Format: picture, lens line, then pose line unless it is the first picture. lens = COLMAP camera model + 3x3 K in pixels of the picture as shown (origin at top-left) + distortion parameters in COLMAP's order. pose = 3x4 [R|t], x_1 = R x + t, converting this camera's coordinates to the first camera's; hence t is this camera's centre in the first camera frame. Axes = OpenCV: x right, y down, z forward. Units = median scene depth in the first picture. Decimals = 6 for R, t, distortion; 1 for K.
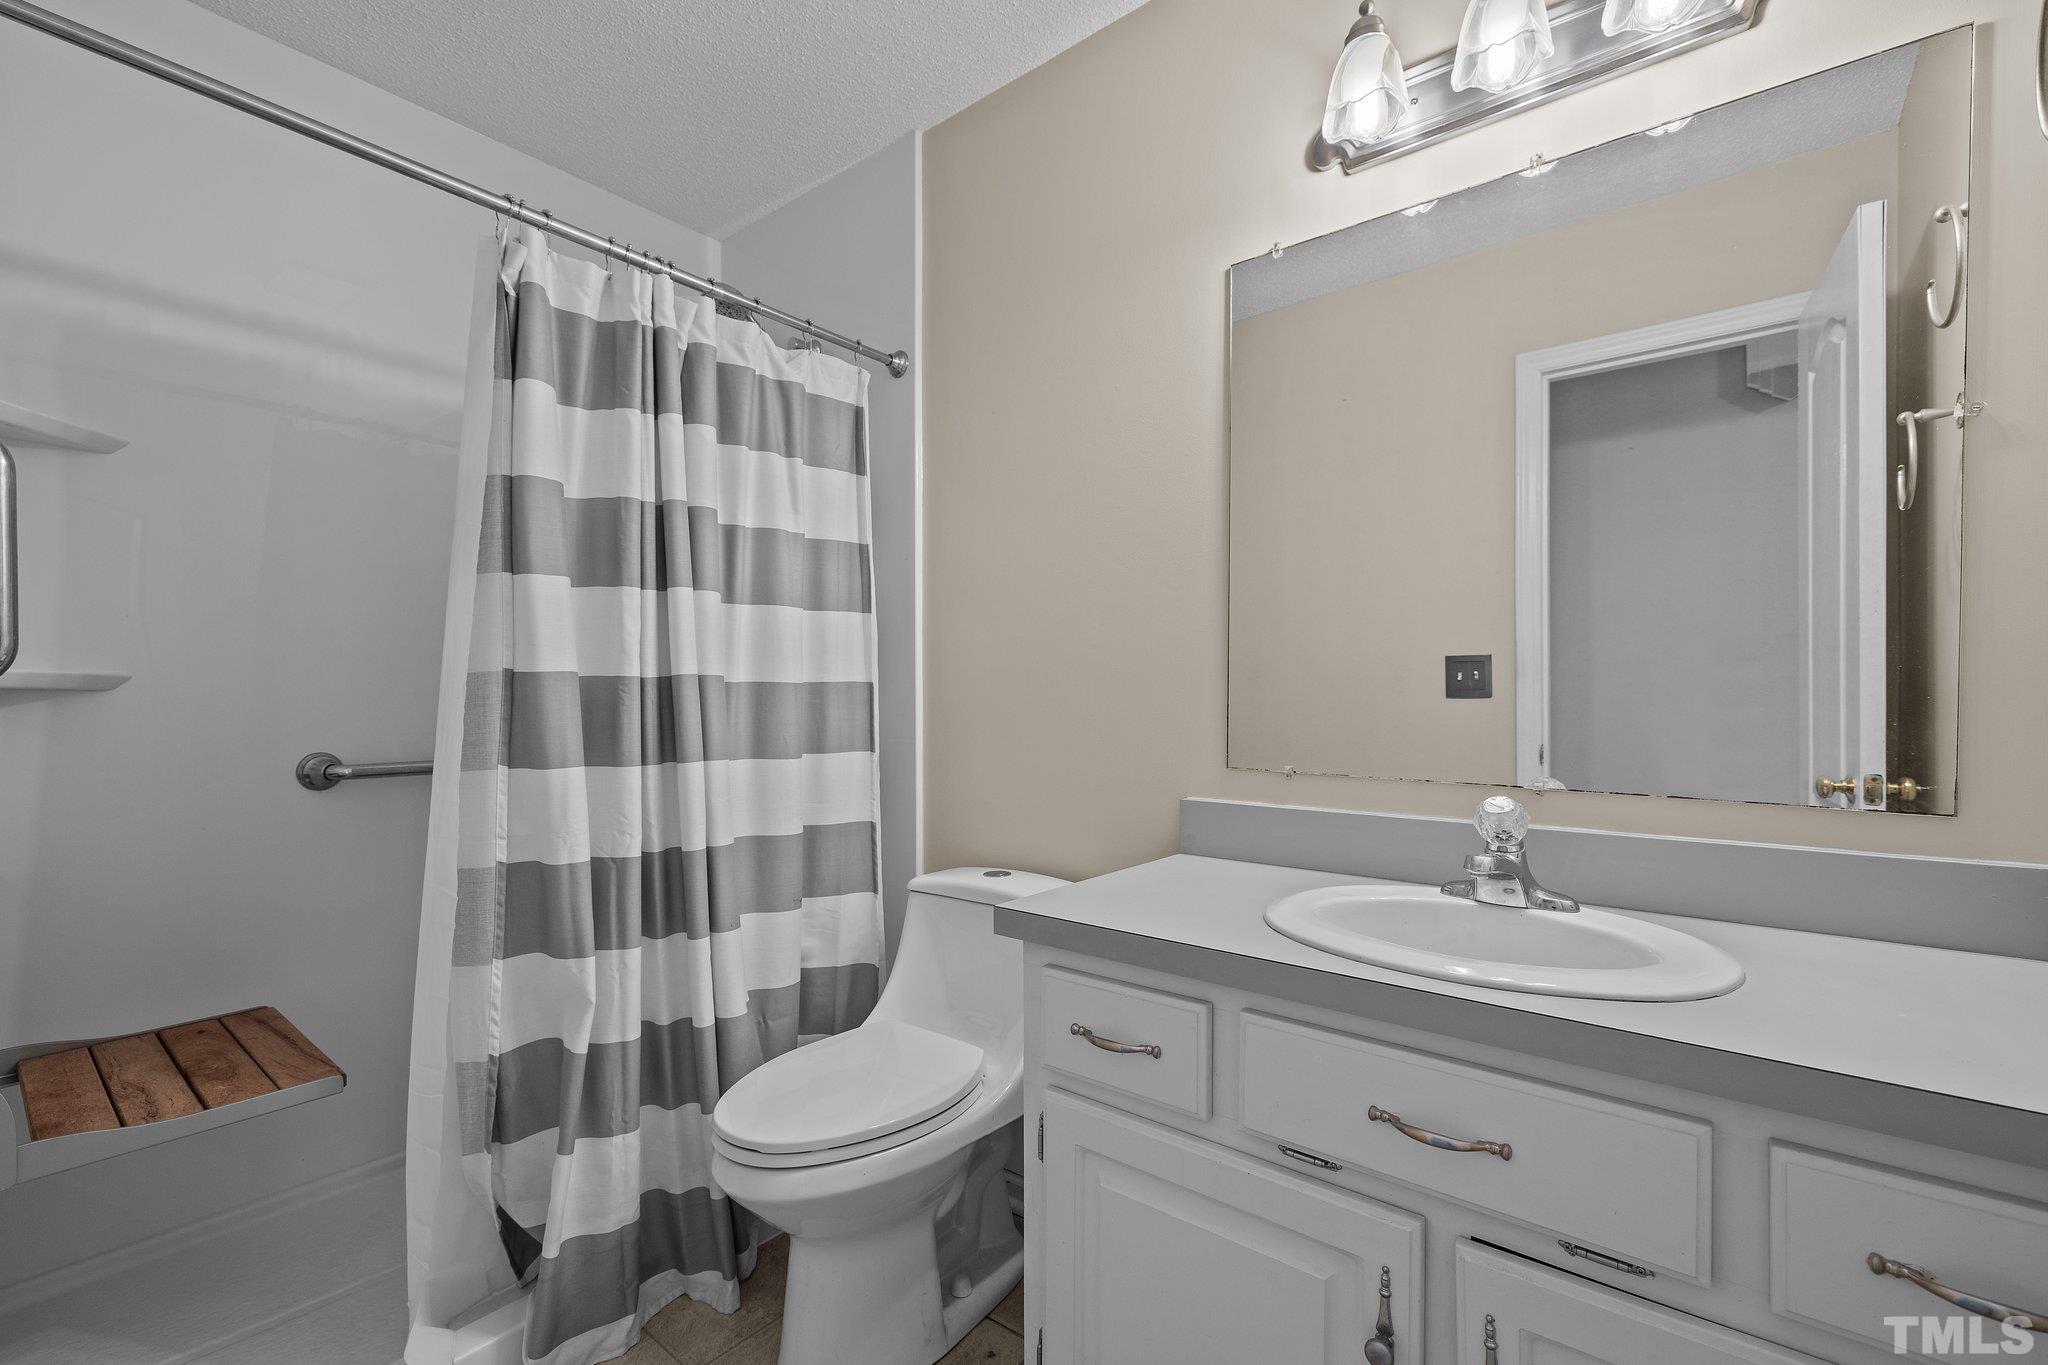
lens RADIAL K [[863.1, 0, 1016.4], [0, 863.1, 698.9], [0, 0, 1]] dist [-0.001029, 0.000269]
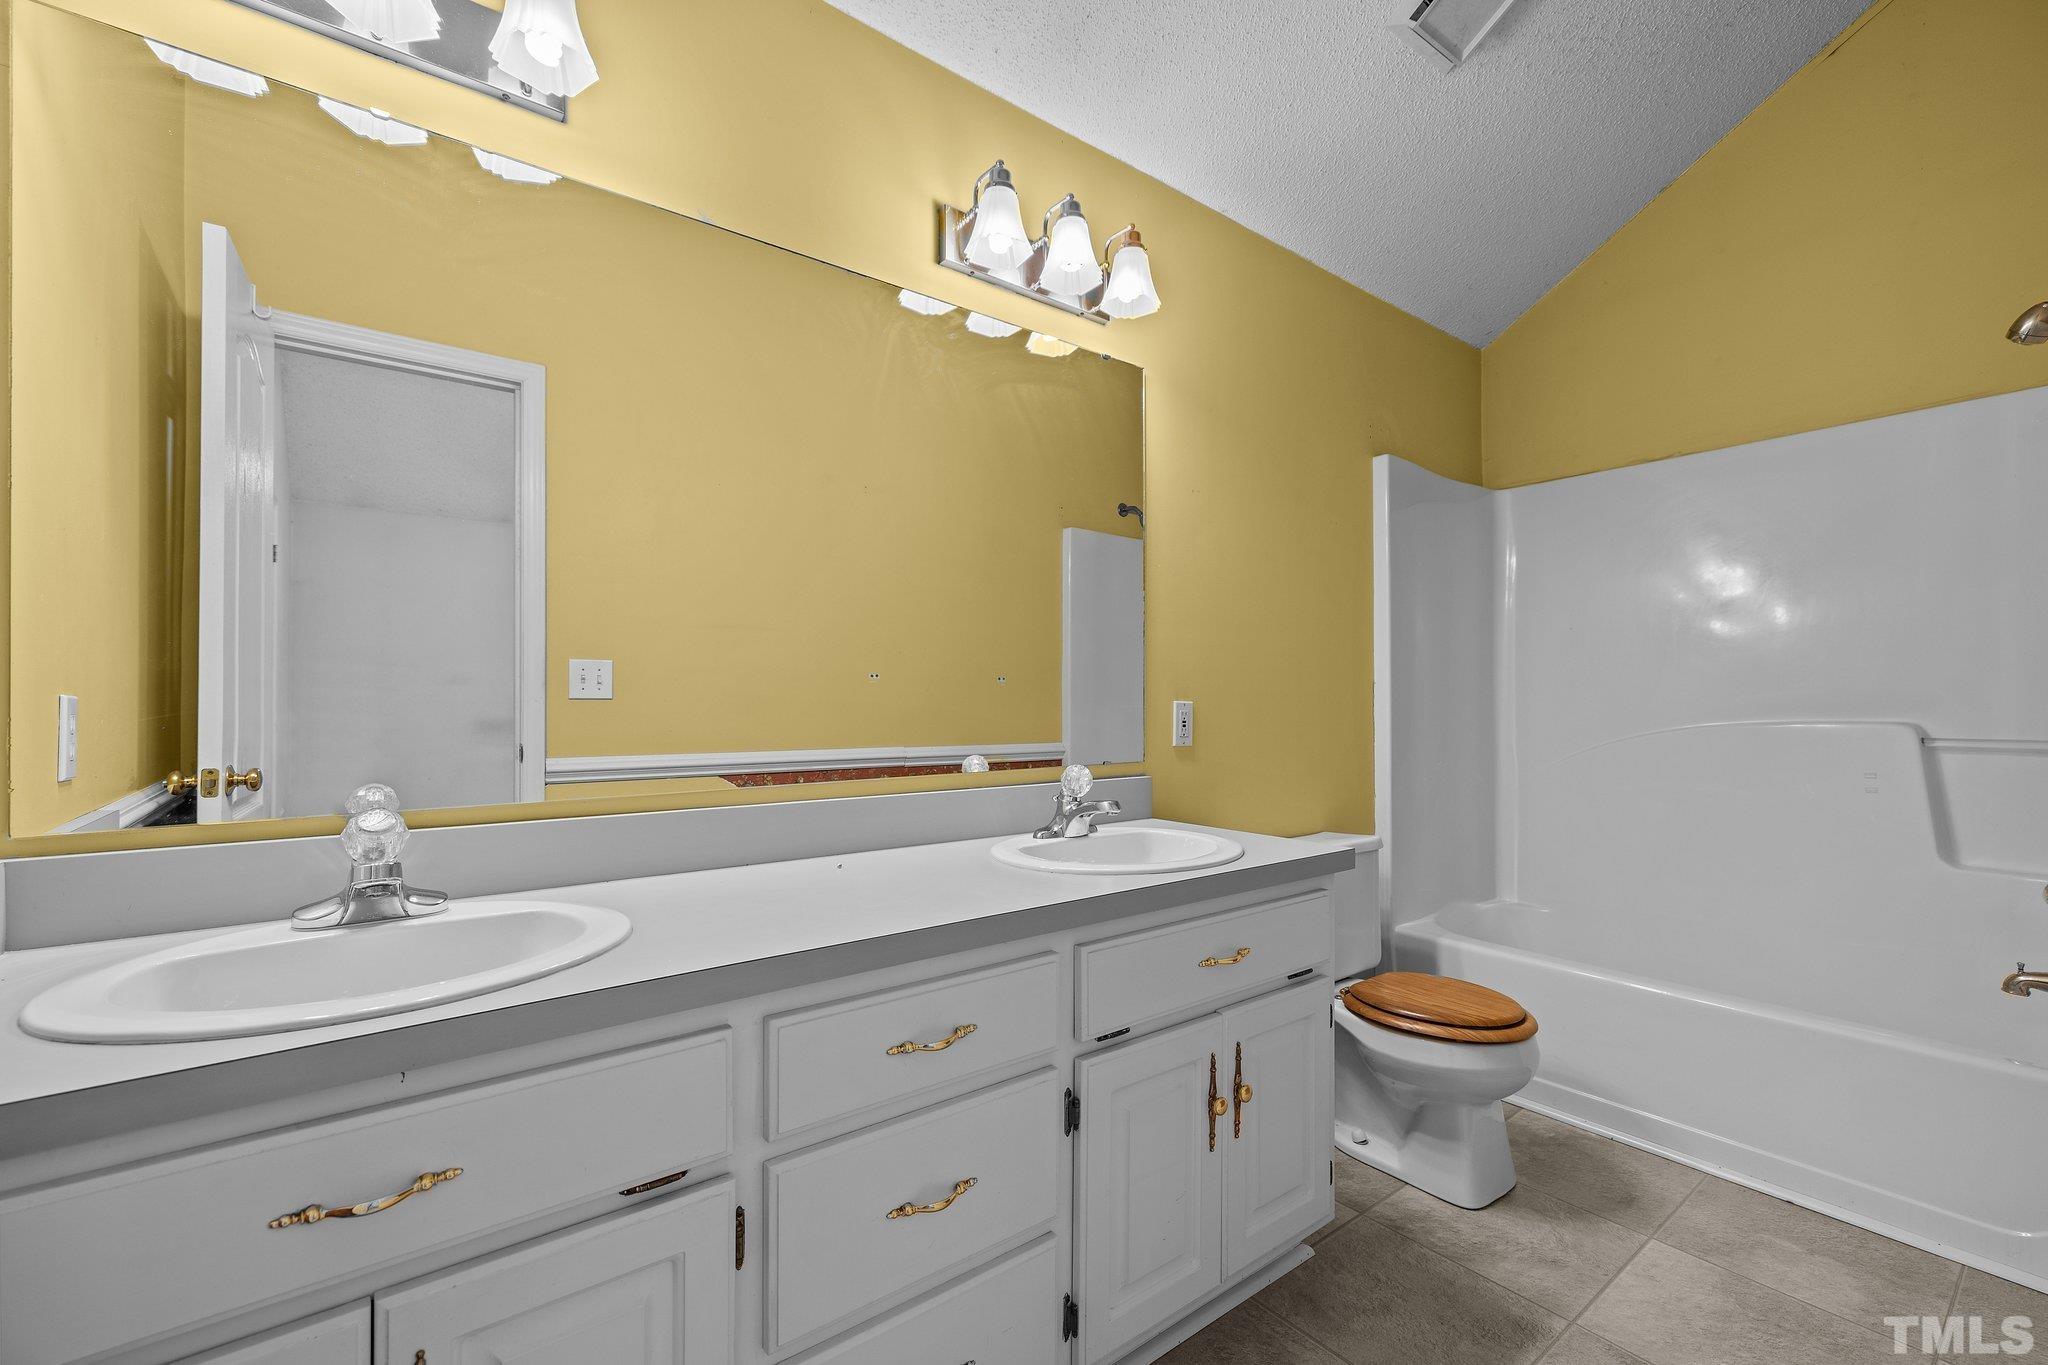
lens RADIAL K [[863.1, 0, 1016.4], [0, 863.1, 698.9], [0, 0, 1]] dist [-0.001029, 0.000269]
pose [[0.240856, 0.005480, 0.970545, -0.358966], [-0.007998, 0.999961, -0.003662, 0.005078], [-0.970528, -0.006880, 0.240891, 0.293884]]
